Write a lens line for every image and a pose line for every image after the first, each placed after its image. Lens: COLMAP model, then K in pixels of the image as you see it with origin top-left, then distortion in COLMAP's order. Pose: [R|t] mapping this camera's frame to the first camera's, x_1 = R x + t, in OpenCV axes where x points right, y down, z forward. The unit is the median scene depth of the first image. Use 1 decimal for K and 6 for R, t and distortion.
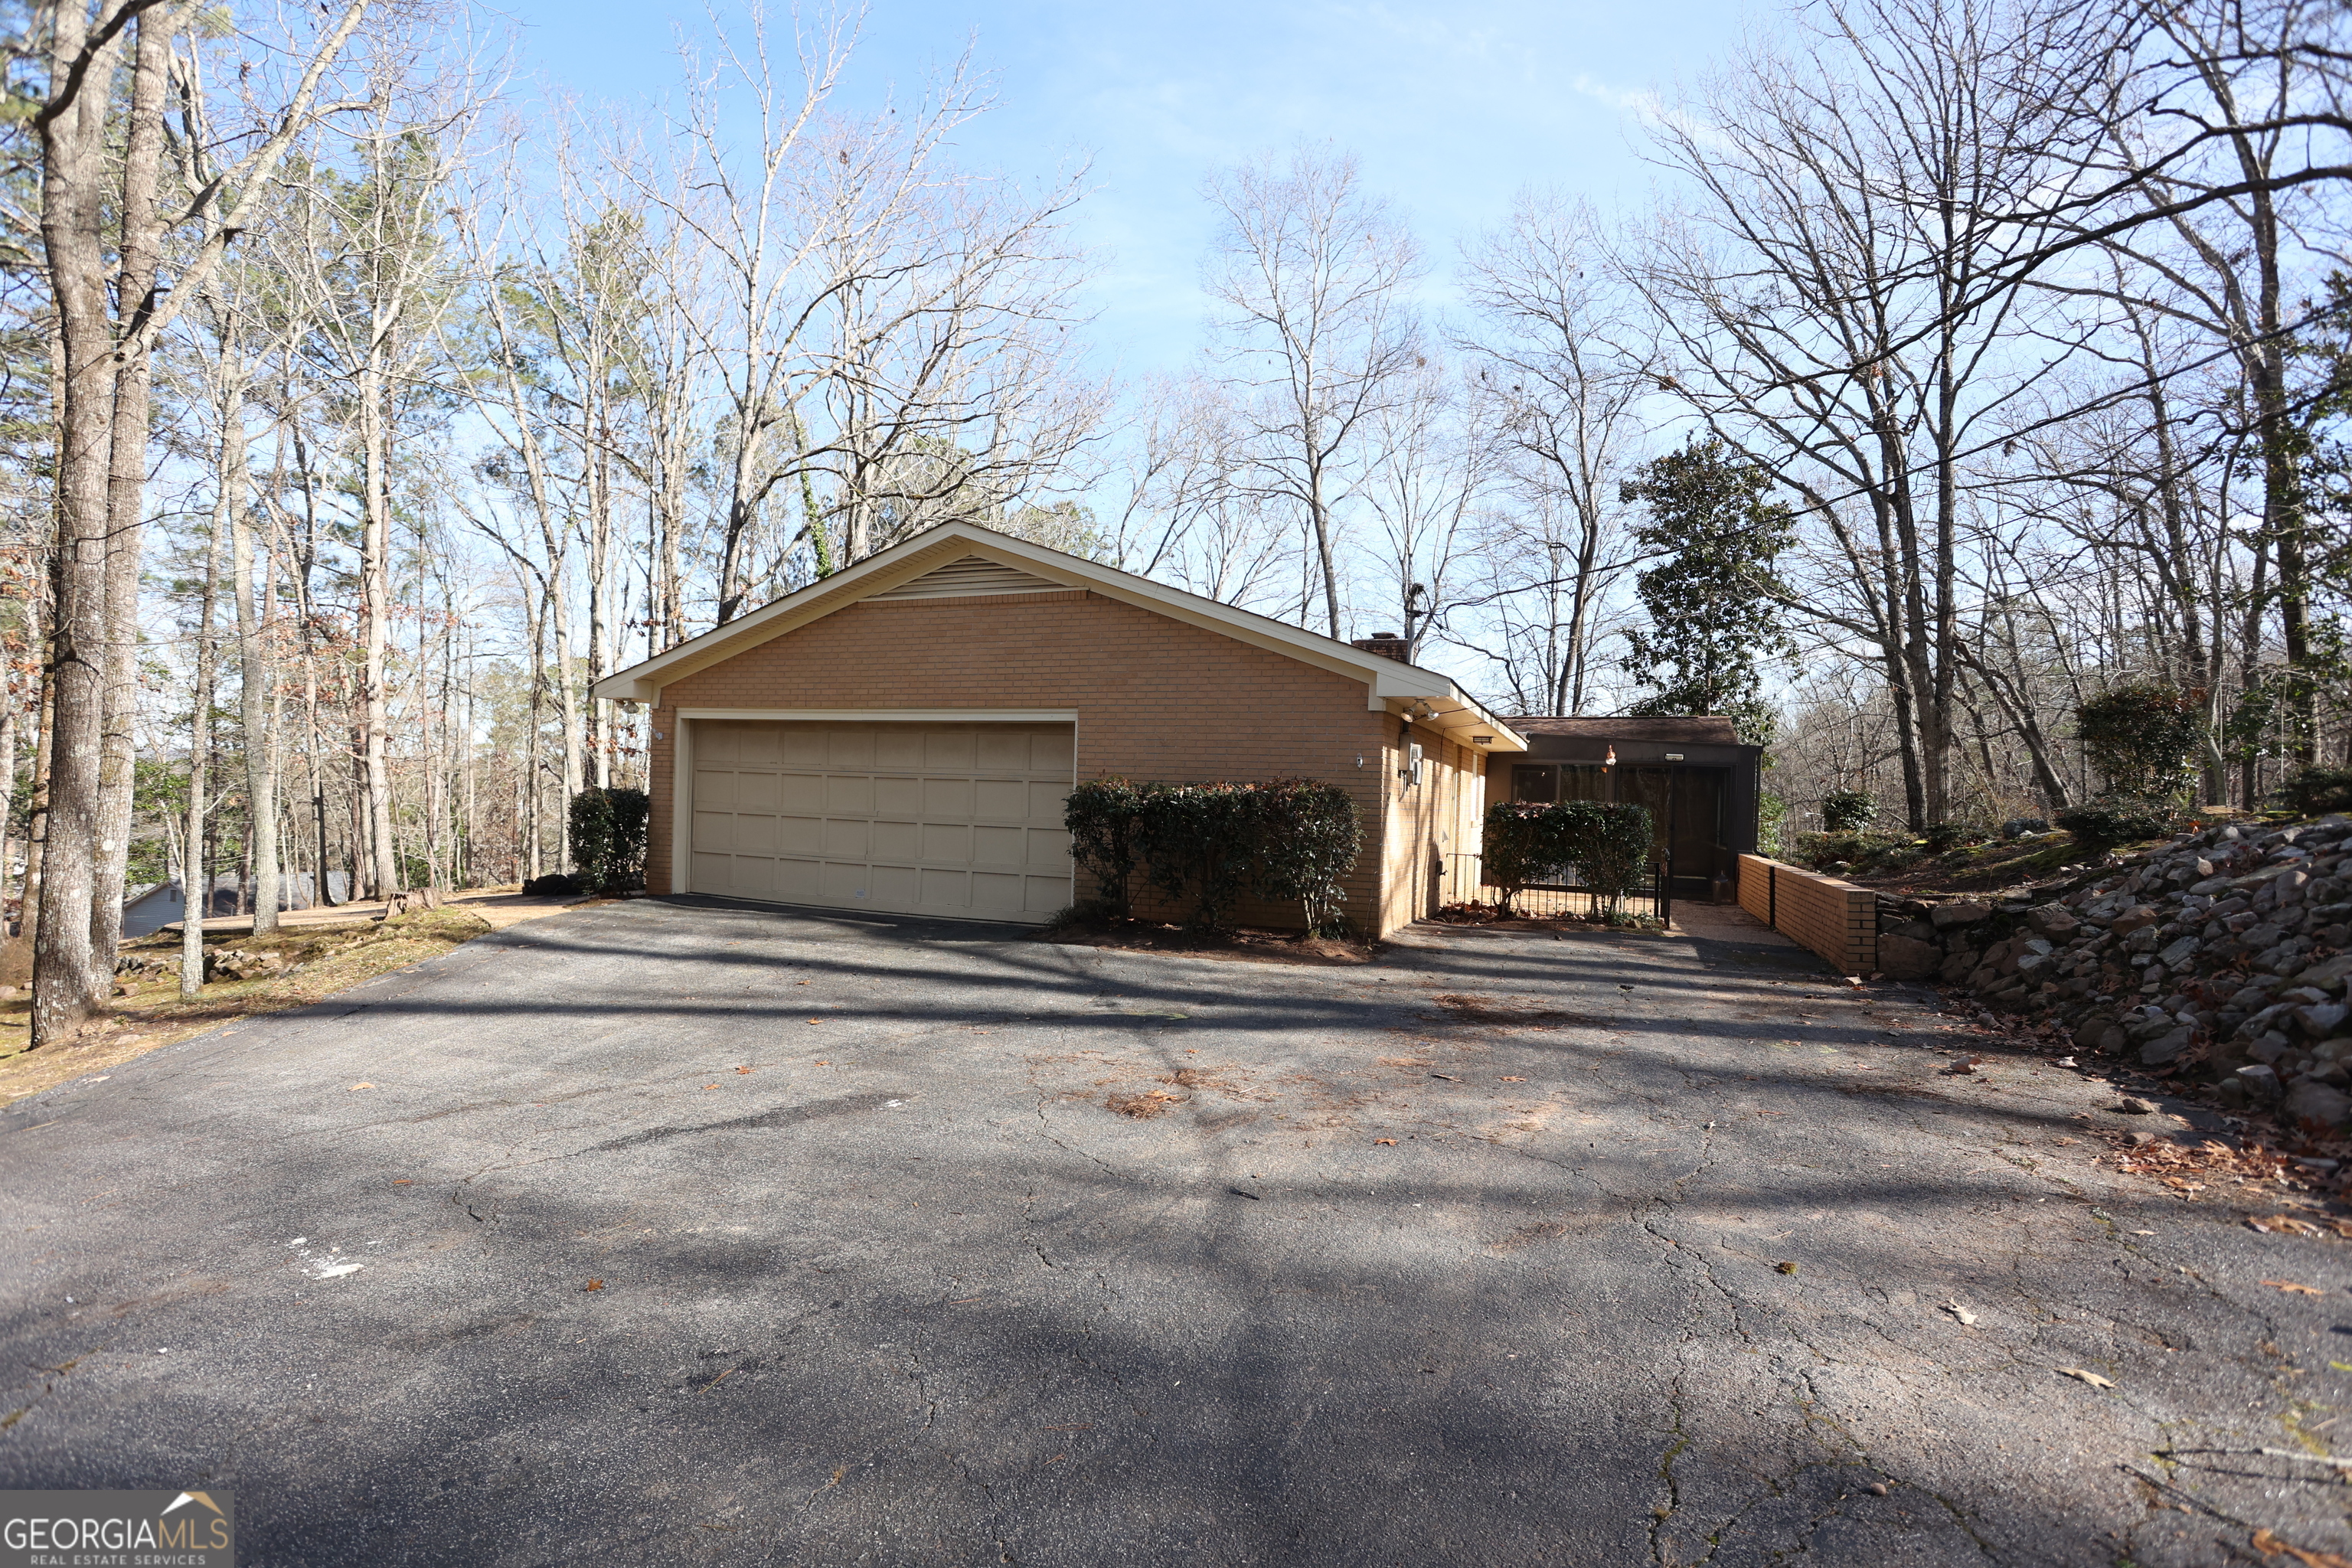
lens RADIAL K [[1130.5, 0, 1170.4], [0, 1130.5, 780.8], [0, 0, 1]] dist [-0.071911, 0.029448]
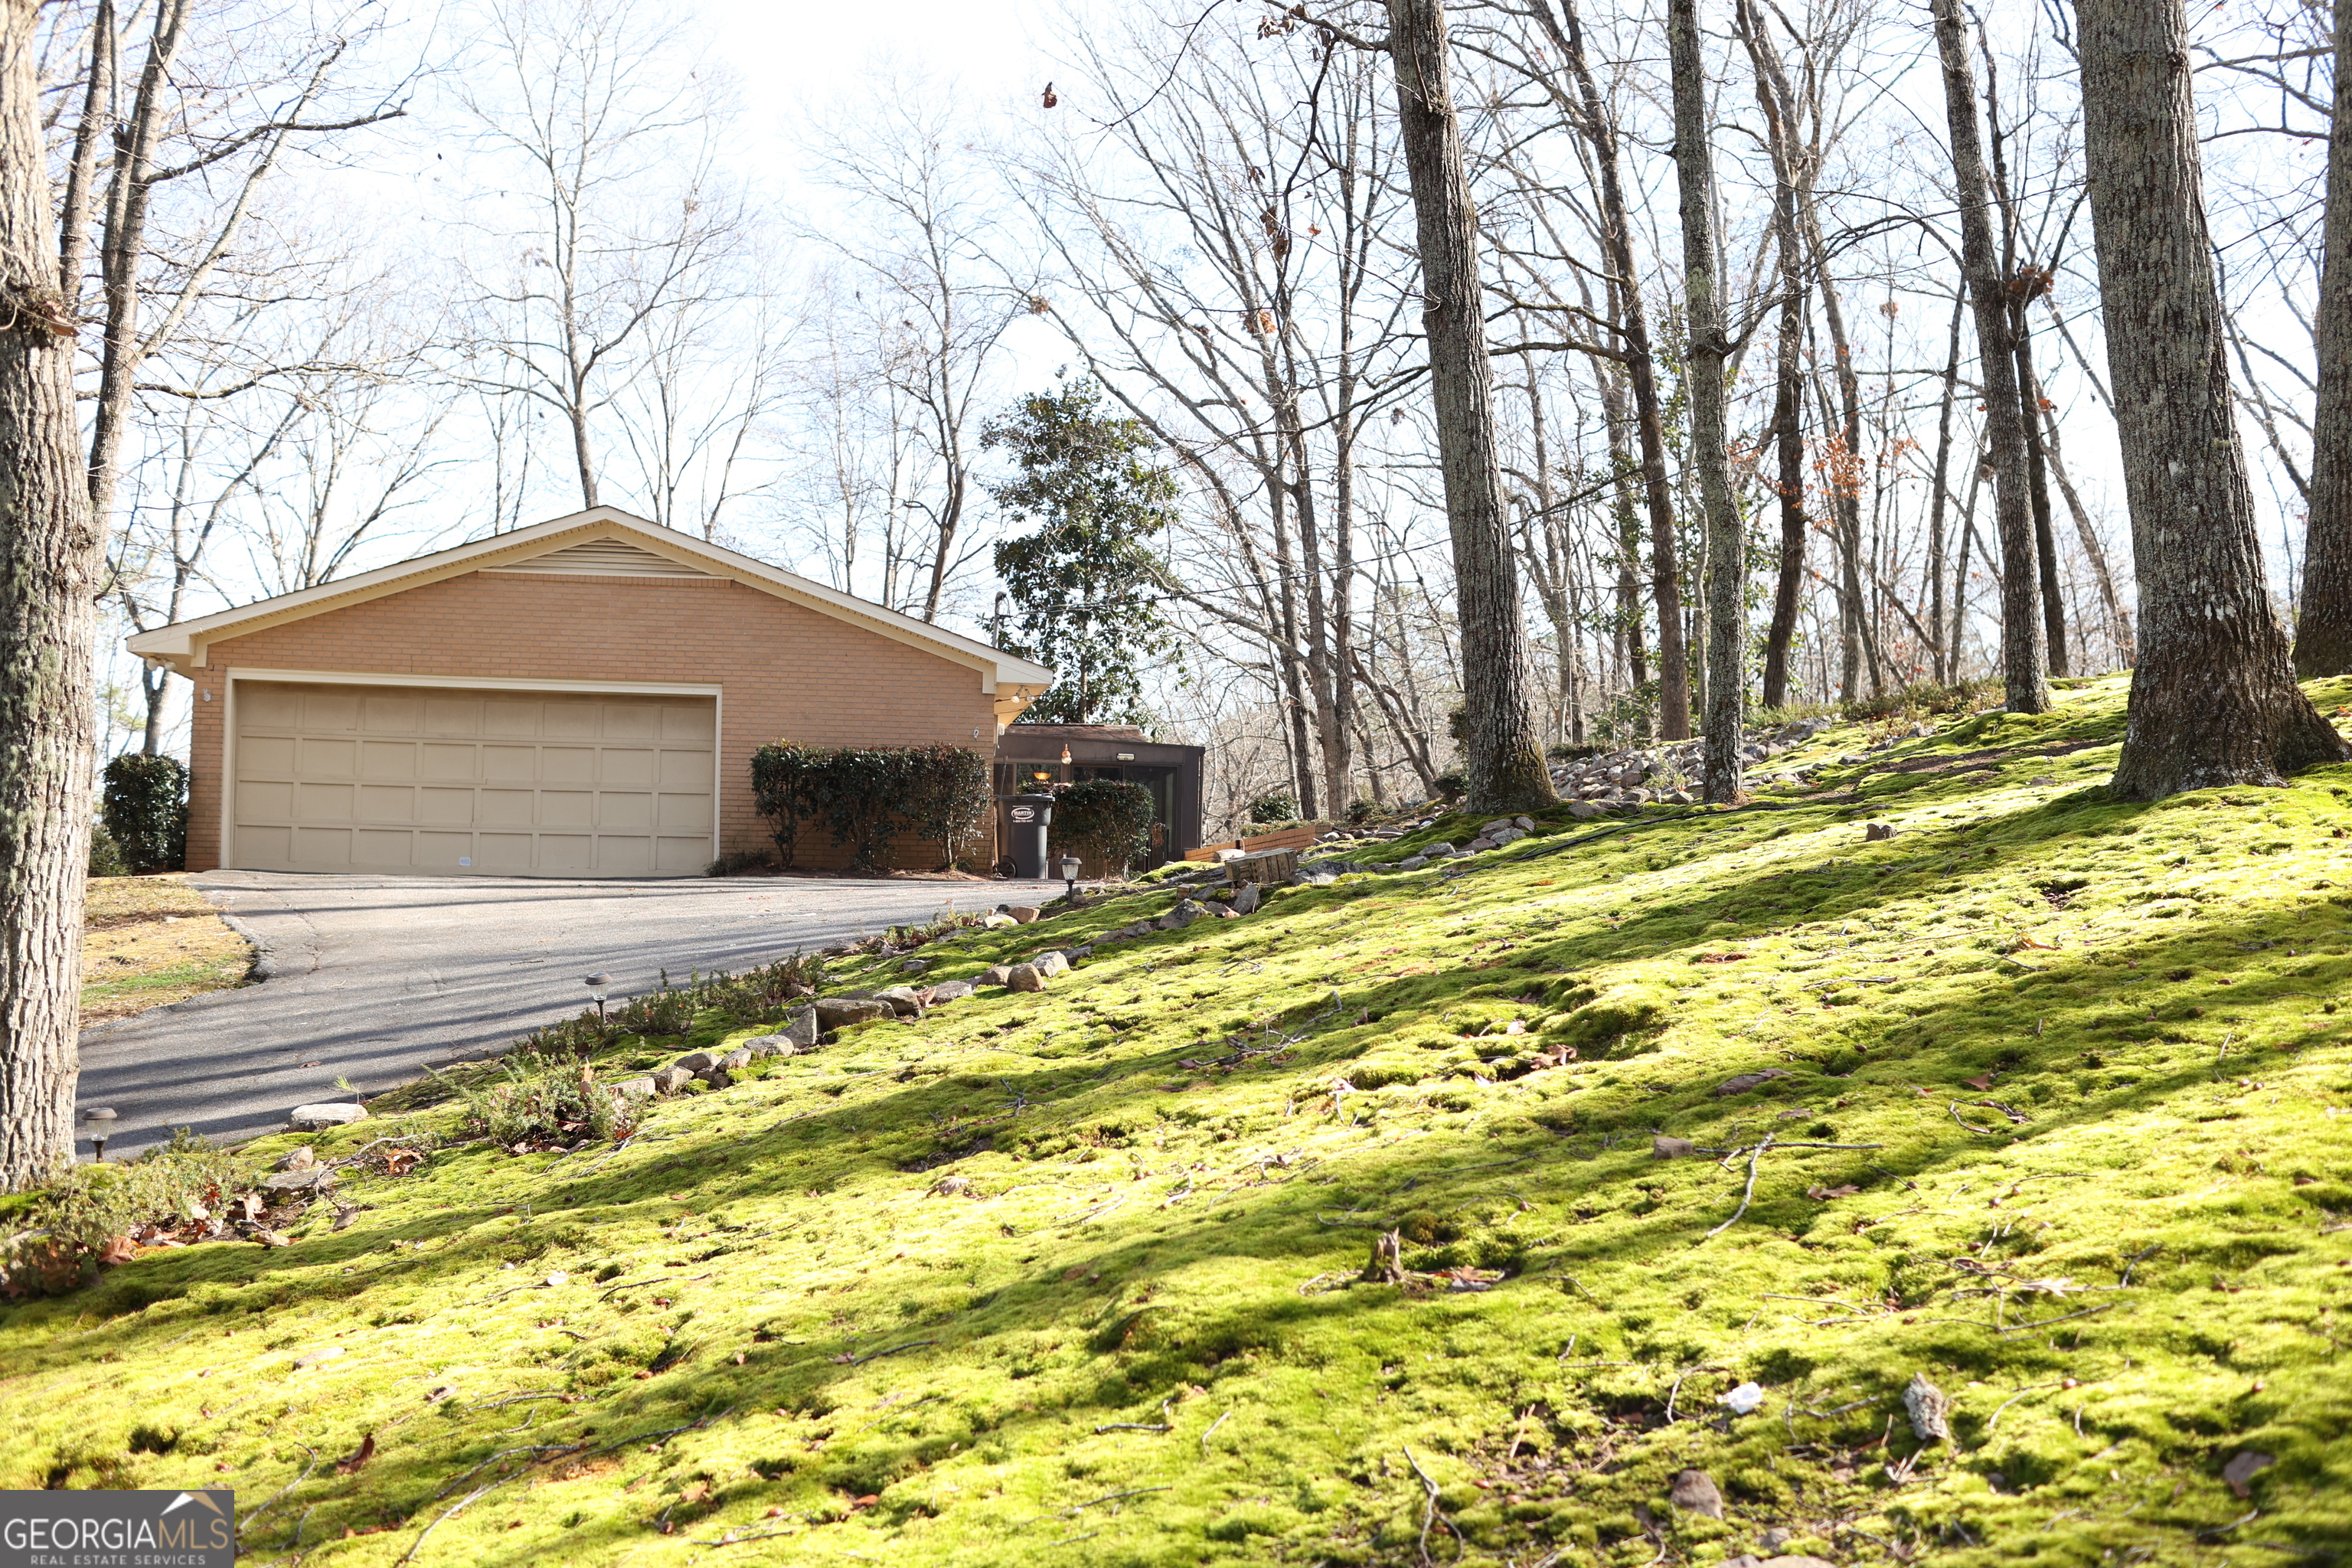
lens RADIAL K [[2243.3, 0, 1176.0], [0, 2243.3, 784.0], [0, 0, 1]] dist [-0.140474, 0.000712]
pose [[0.850416, 0.016996, 0.525837, -0.304955], [0.004146, 0.999231, -0.039002, 0.043745], [-0.526095, 0.035348, 0.849691, -0.395449]]
